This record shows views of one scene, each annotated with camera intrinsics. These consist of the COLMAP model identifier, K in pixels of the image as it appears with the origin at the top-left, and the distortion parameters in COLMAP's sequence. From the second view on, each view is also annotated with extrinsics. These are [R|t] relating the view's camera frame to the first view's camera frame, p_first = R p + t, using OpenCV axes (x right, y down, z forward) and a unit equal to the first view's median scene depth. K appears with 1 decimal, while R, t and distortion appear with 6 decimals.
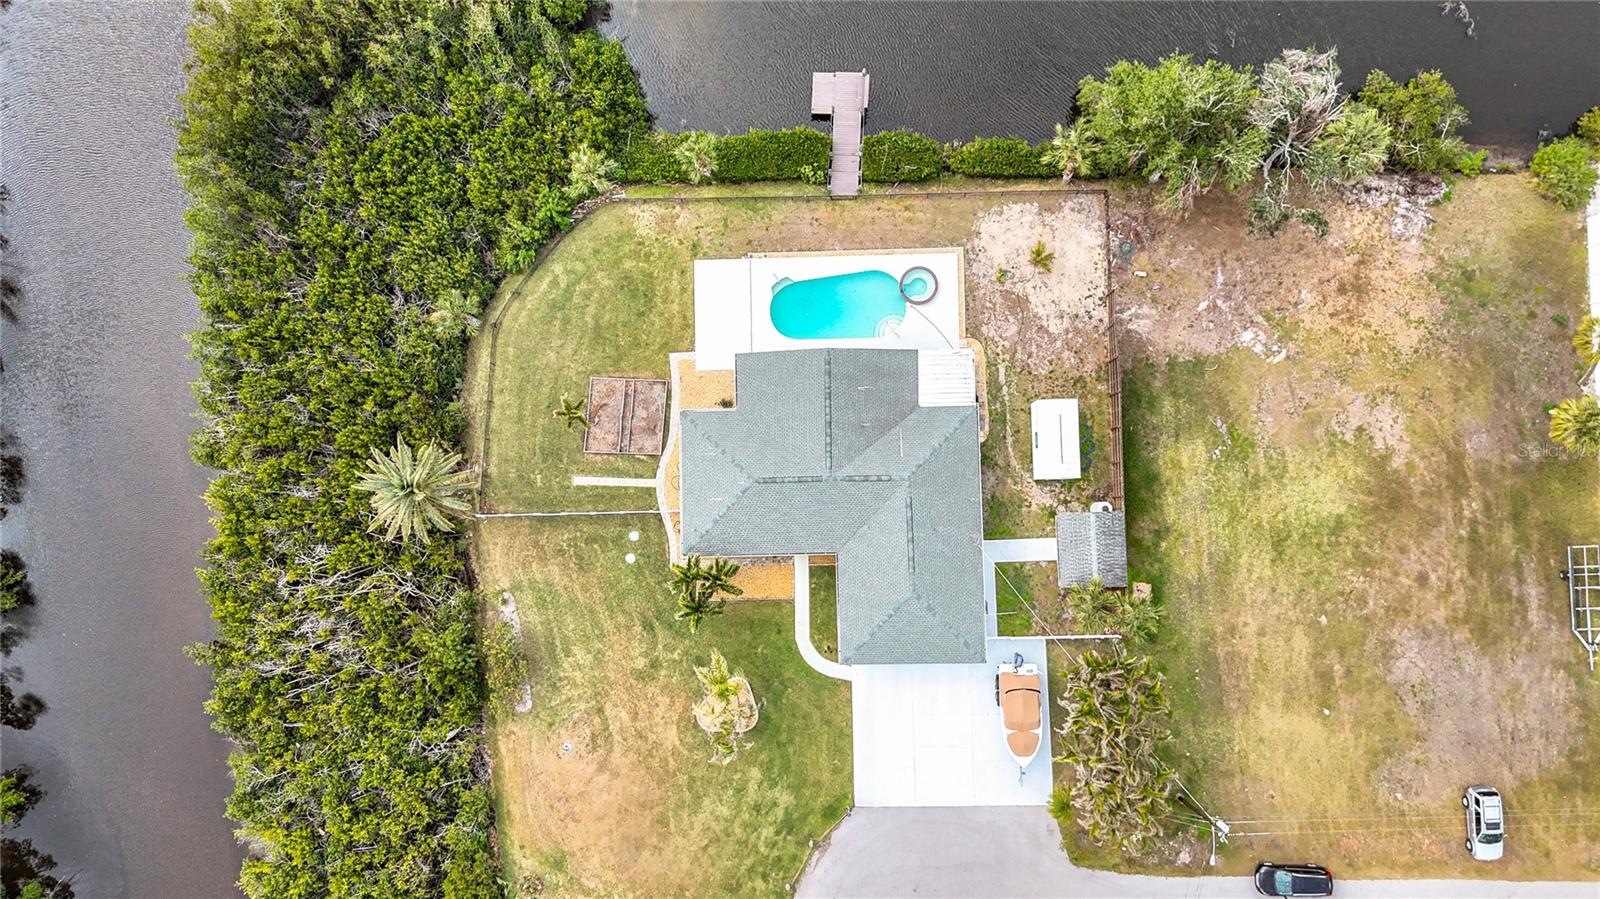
lens RADIAL K [[1180.9, 0, 799.3], [0, 1180.9, 438.1], [0, 0, 1]] dist [0.105076, -0.123127]
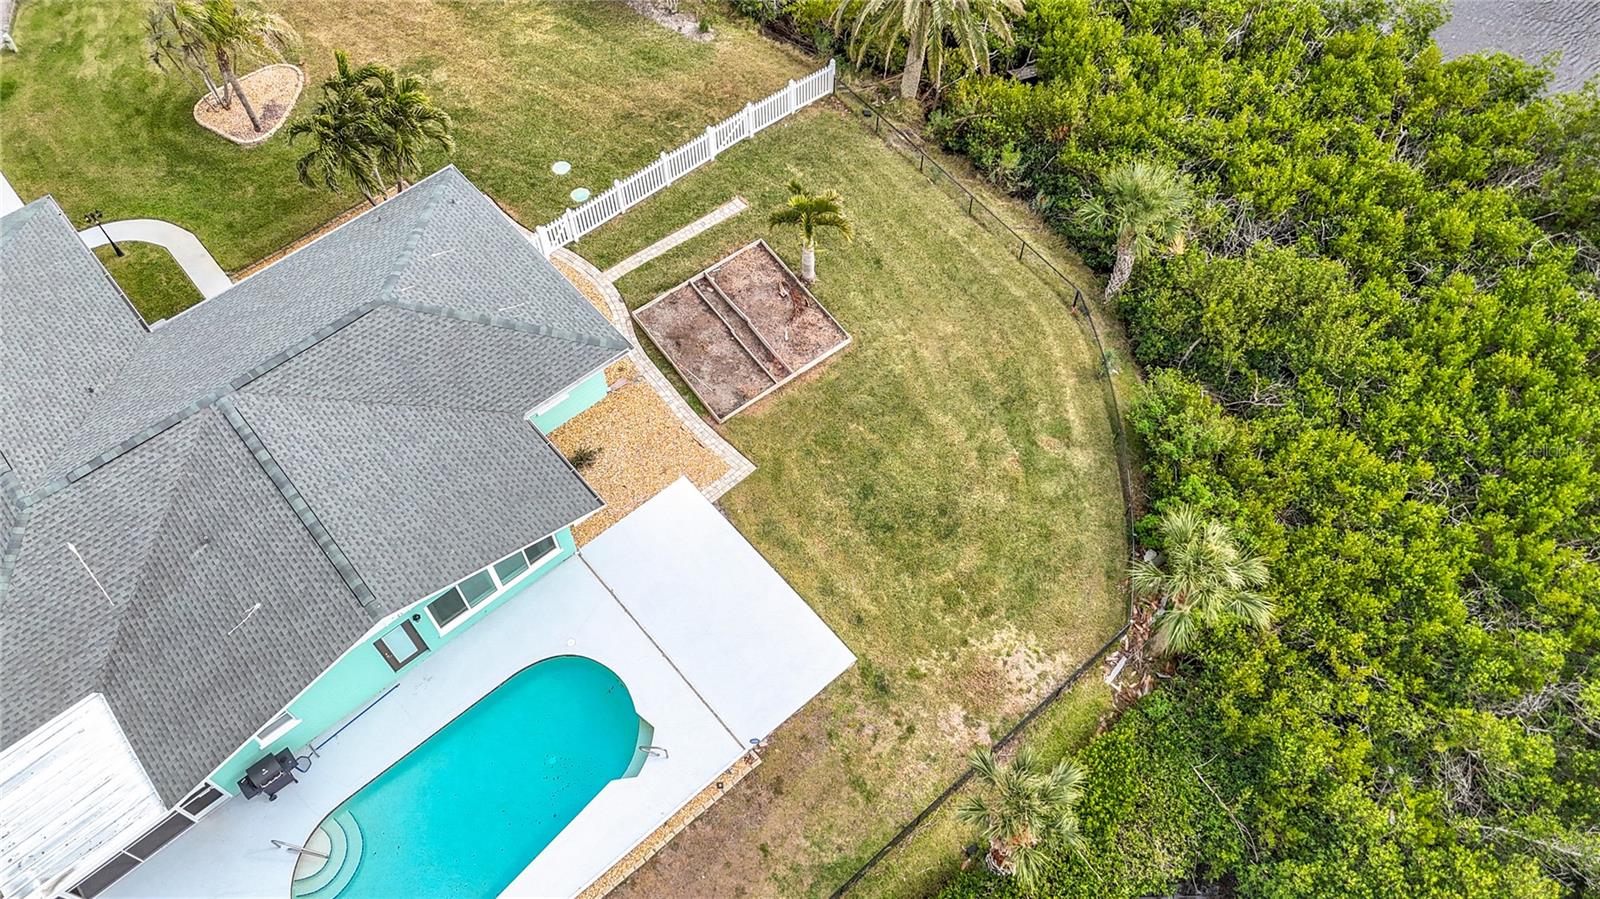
lens RADIAL K [[1178.6, 0, 797.5], [0, 1178.6, 445.8], [0, 0, 1]] dist [0.075000, -0.071939]
pose [[-0.766901, 0.553767, -0.324353, 0.014439], [-0.638054, -0.603637, 0.478027, -0.287589], [0.068924, 0.573554, 0.816263, 0.652186]]
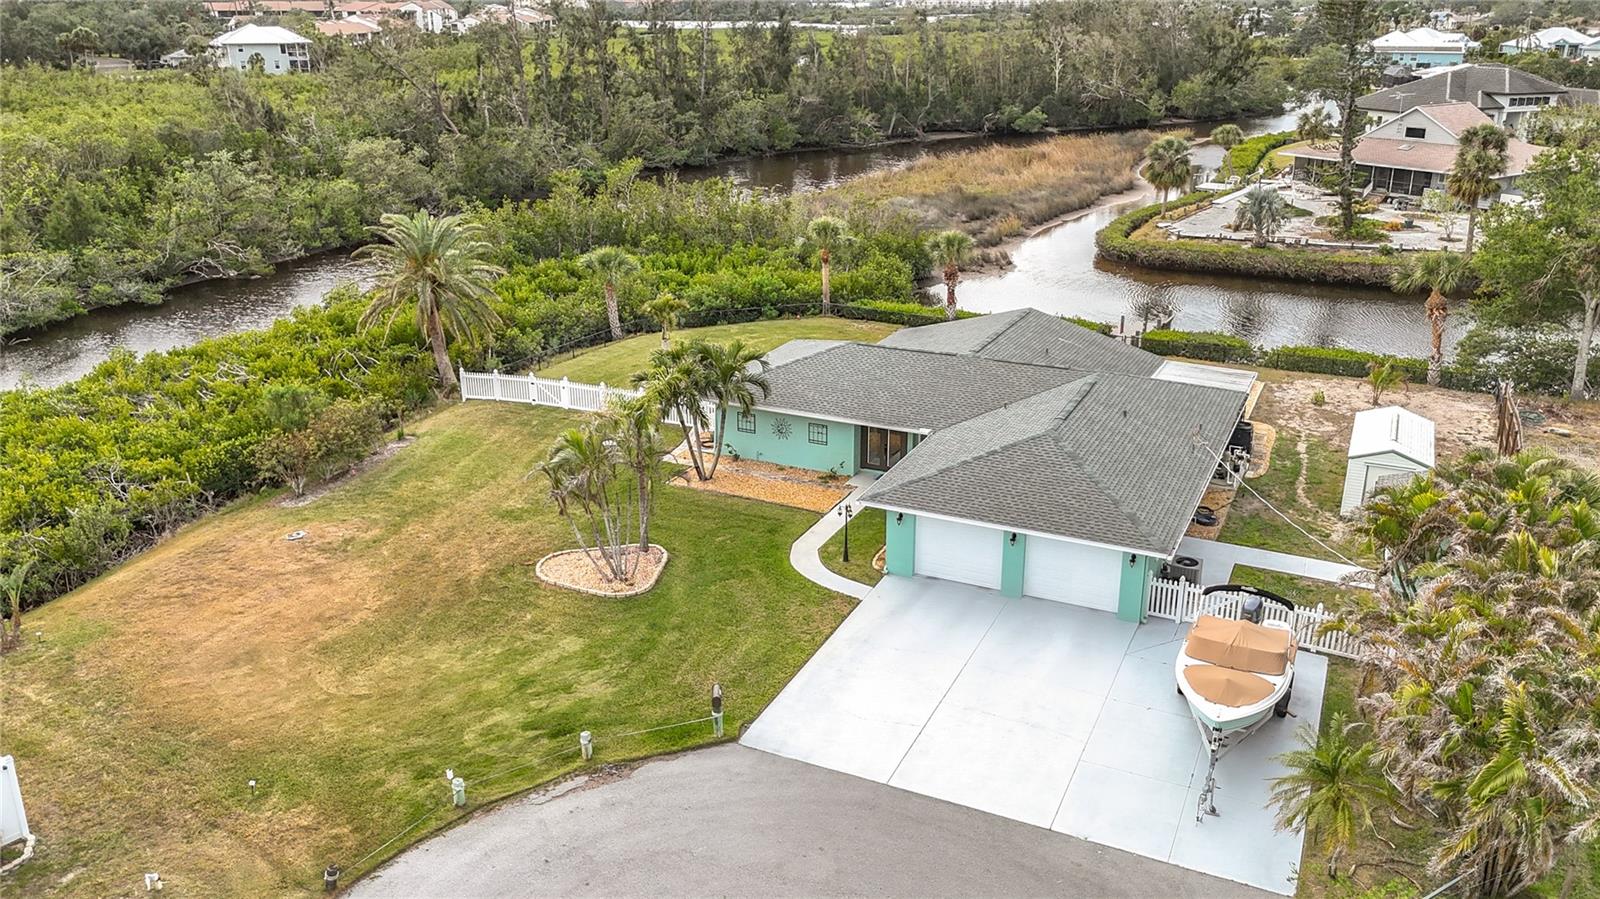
lens RADIAL K [[1247.0, 0, 800.0], [0, 1247.0, 449.5], [0, 0, 1]] dist [0.070427, -0.090097]
pose [[0.894214, 0.170348, -0.413960, 0.209588], [-0.447354, 0.373103, -0.812815, 0.578995], [0.015988, 0.912017, 0.409840, 0.743498]]
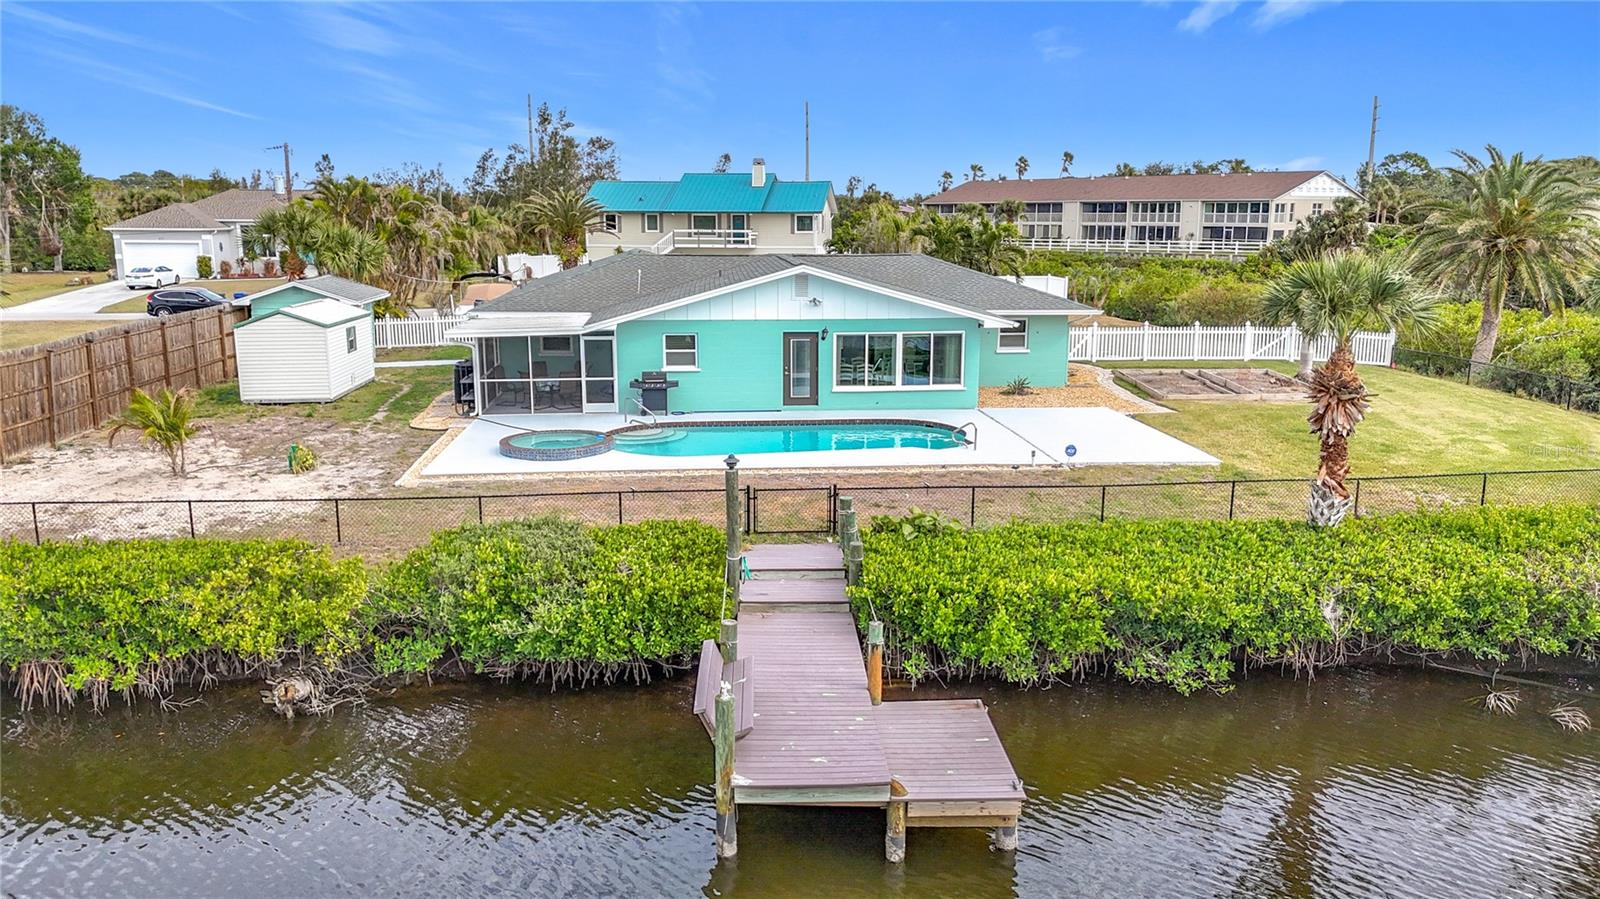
lens RADIAL K [[1180.3, 0, 797.5], [0, 1180.3, 451.9], [0, 0, 1]] dist [0.071114, -0.068728]
pose [[-0.996784, 0.033301, -0.072895, 0.056680], [-0.076633, -0.129877, 0.988564, -0.483516], [0.023453, 0.990971, 0.132011, 0.968962]]
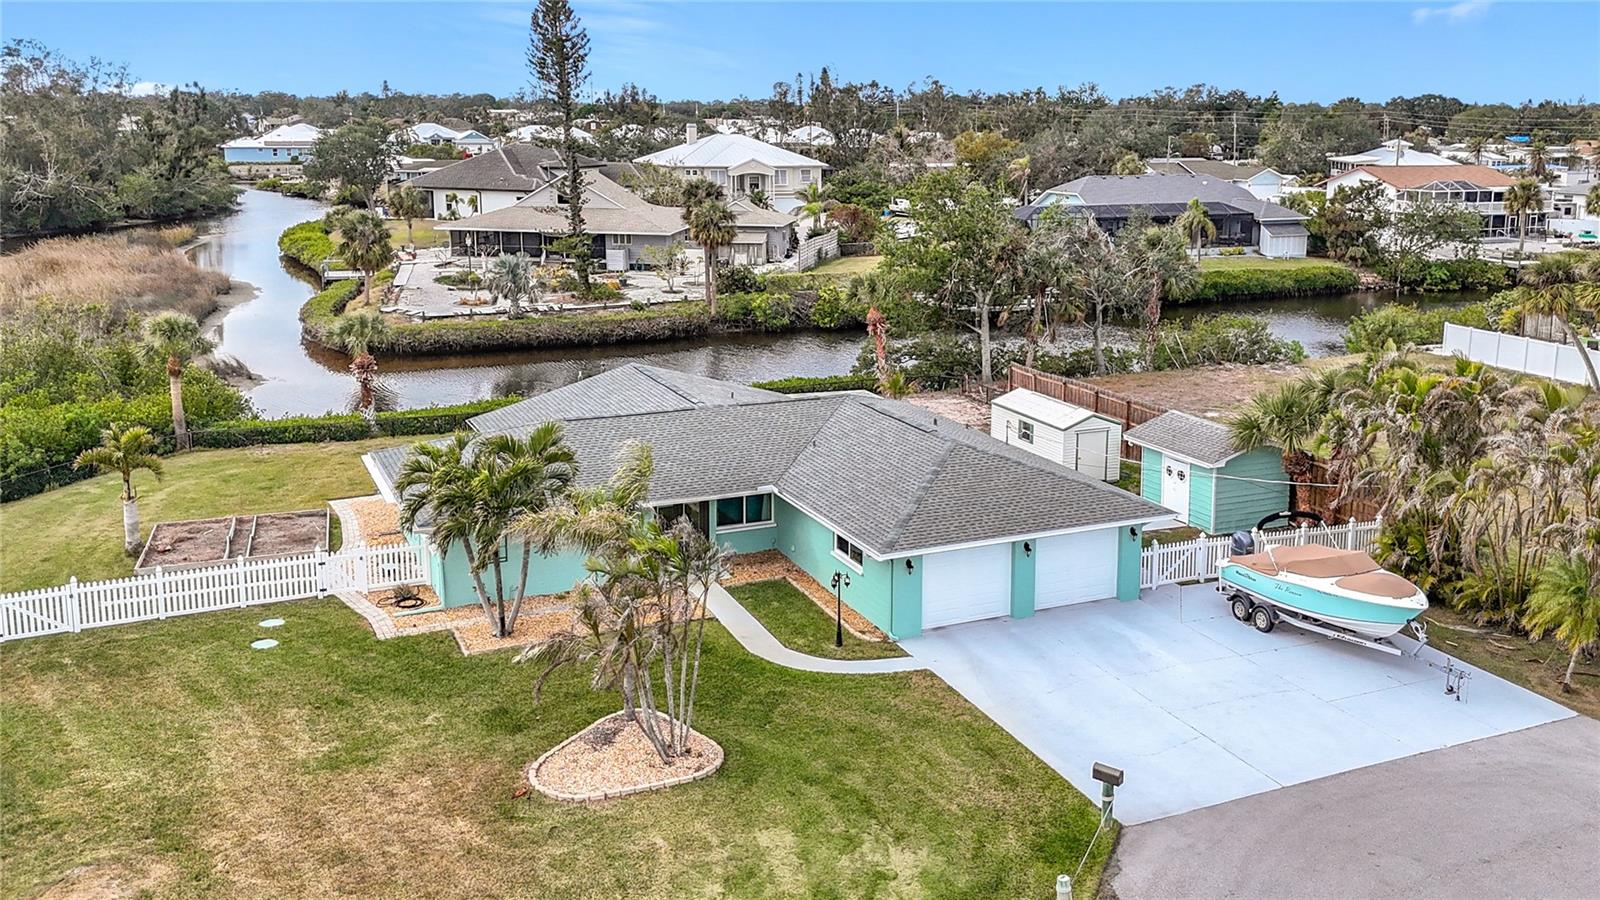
lens RADIAL K [[1419.7, 0, 872.6], [0, 1419.7, 349.8], [0, 0, 1]] dist [0.092107, -0.129915]
pose [[0.908329, -0.041625, 0.416179, -0.153899], [0.414244, 0.227013, -0.881401, 0.565498], [-0.057789, 0.973002, 0.223445, 0.795680]]
